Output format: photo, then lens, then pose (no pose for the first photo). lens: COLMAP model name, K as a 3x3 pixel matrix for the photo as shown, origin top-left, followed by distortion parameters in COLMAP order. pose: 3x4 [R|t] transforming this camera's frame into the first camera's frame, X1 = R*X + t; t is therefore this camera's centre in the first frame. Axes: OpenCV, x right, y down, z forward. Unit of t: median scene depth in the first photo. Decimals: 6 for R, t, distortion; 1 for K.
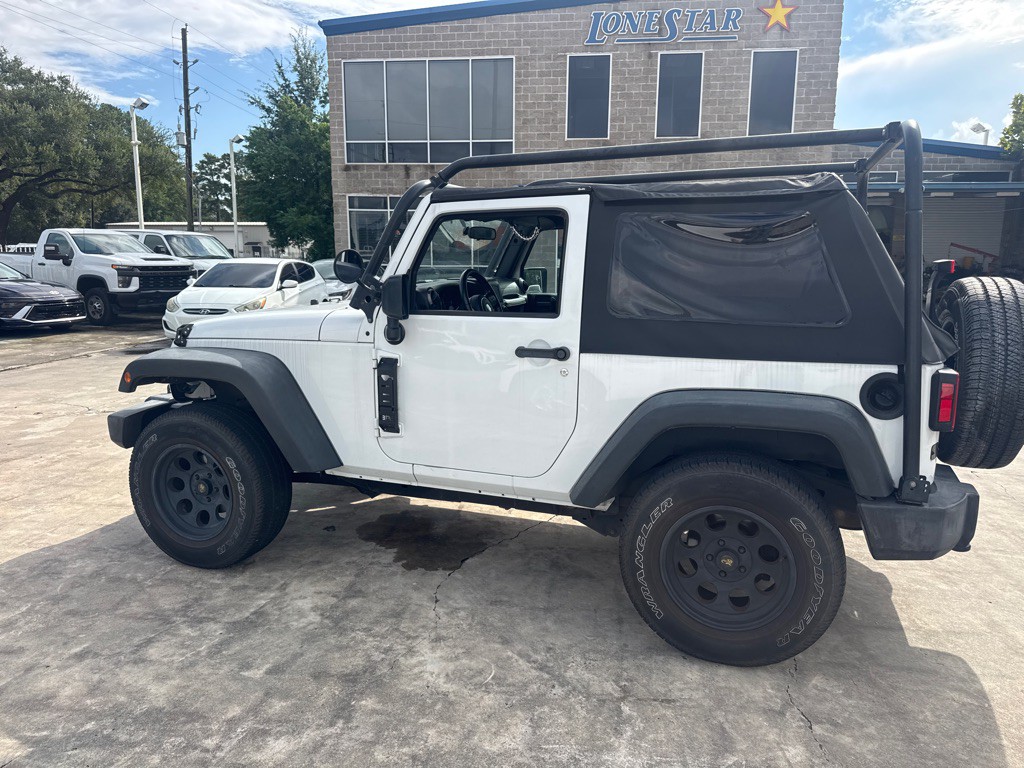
lens RADIAL K [[726.2, 0, 513.8], [0, 726.2, 384.6], [0, 0, 1]] dist [0.022841, -0.026557]
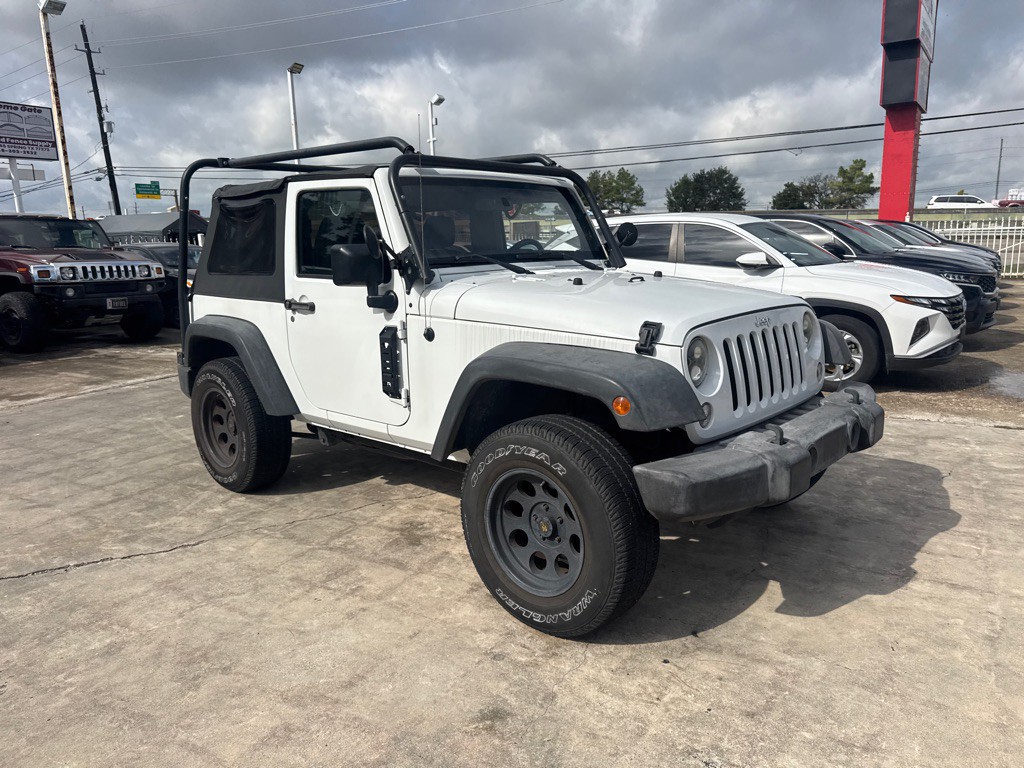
lens RADIAL K [[726.2, 0, 516.0], [0, 726.2, 383.1], [0, 0, 1]] dist [0.022841, -0.026557]
pose [[-0.918452, -0.062393, 0.390580, -0.576370], [0.086440, 0.931948, 0.352138, -0.393439], [-0.385971, 0.357184, -0.850556, 2.302137]]
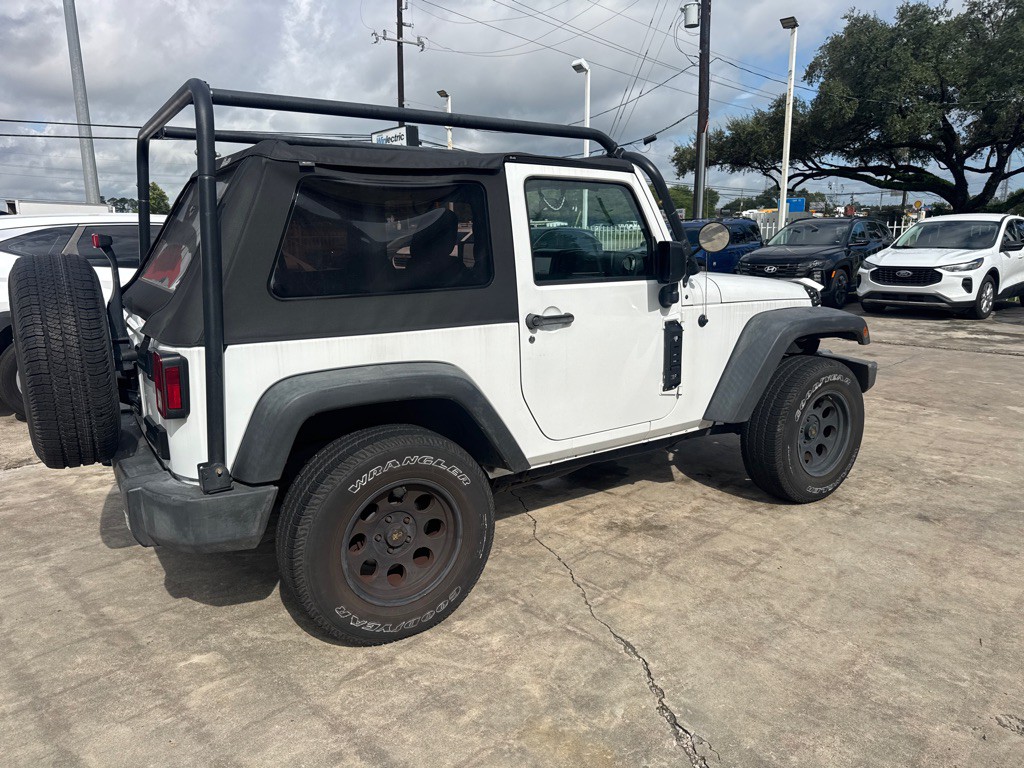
lens RADIAL K [[726.2, 0, 513.6], [0, 726.2, 382.5], [0, 0, 1]] dist [0.022841, -0.026557]
pose [[-0.612360, 0.165307, -0.773103, 0.980978], [-0.129502, 0.943712, 0.304363, -0.330017], [0.779900, 0.286499, -0.556484, 1.903485]]
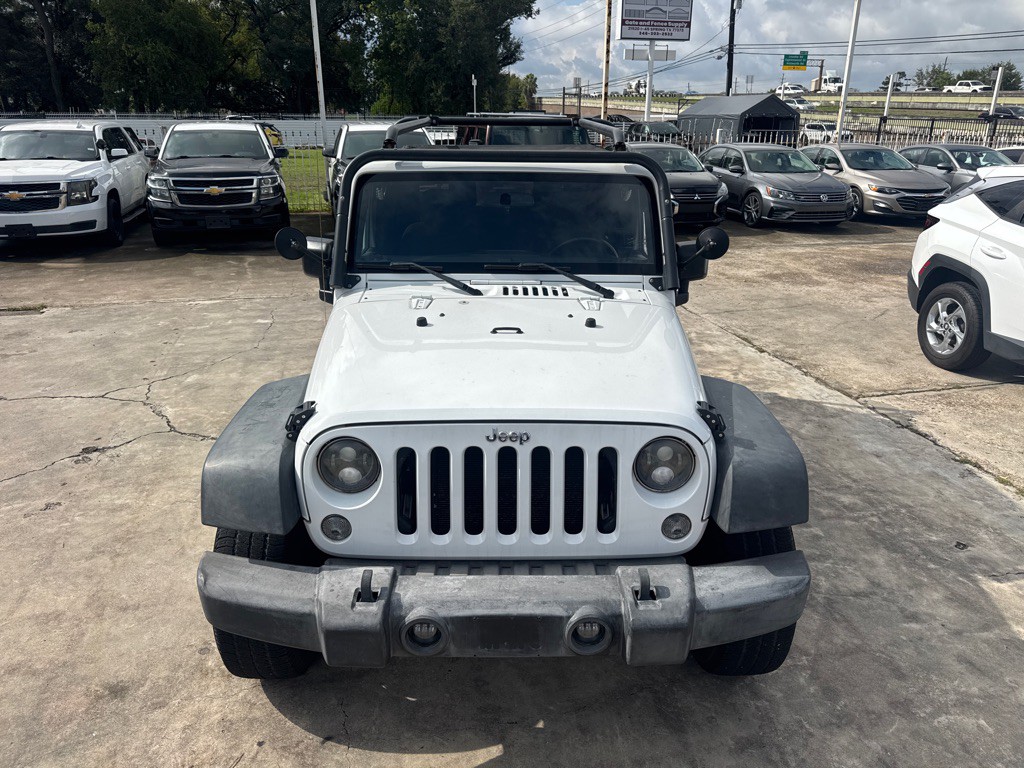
lens RADIAL K [[726.2, 0, 515.6], [0, 726.2, 380.6], [0, 0, 1]] dist [0.022841, -0.026557]
pose [[-0.350765, -0.327208, 0.877439, -1.078533], [0.155793, 0.903524, 0.399215, -0.432085], [-0.923414, 0.276730, -0.265947, 1.529649]]
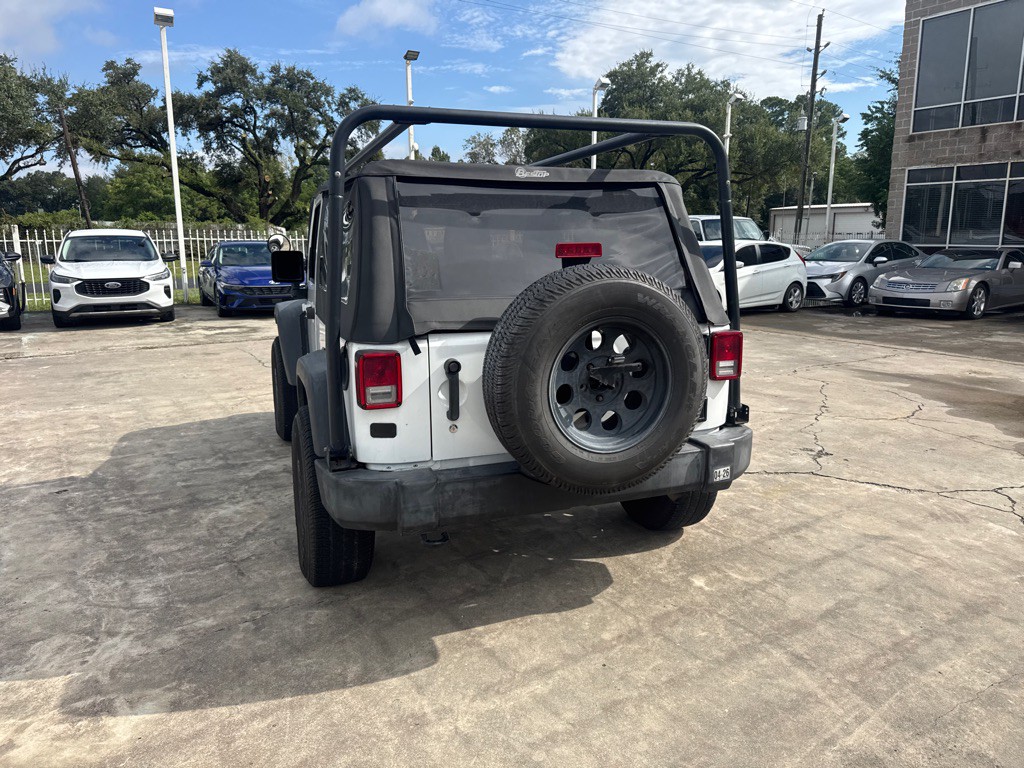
lens RADIAL K [[726.2, 0, 516.5], [0, 726.2, 374.3], [0, 0, 1]] dist [0.022841, -0.026557]
pose [[0.643014, 0.136090, -0.753666, 1.175502], [-0.128040, 0.989338, 0.069404, -0.065511], [0.755076, 0.051872, 0.653583, 0.388002]]
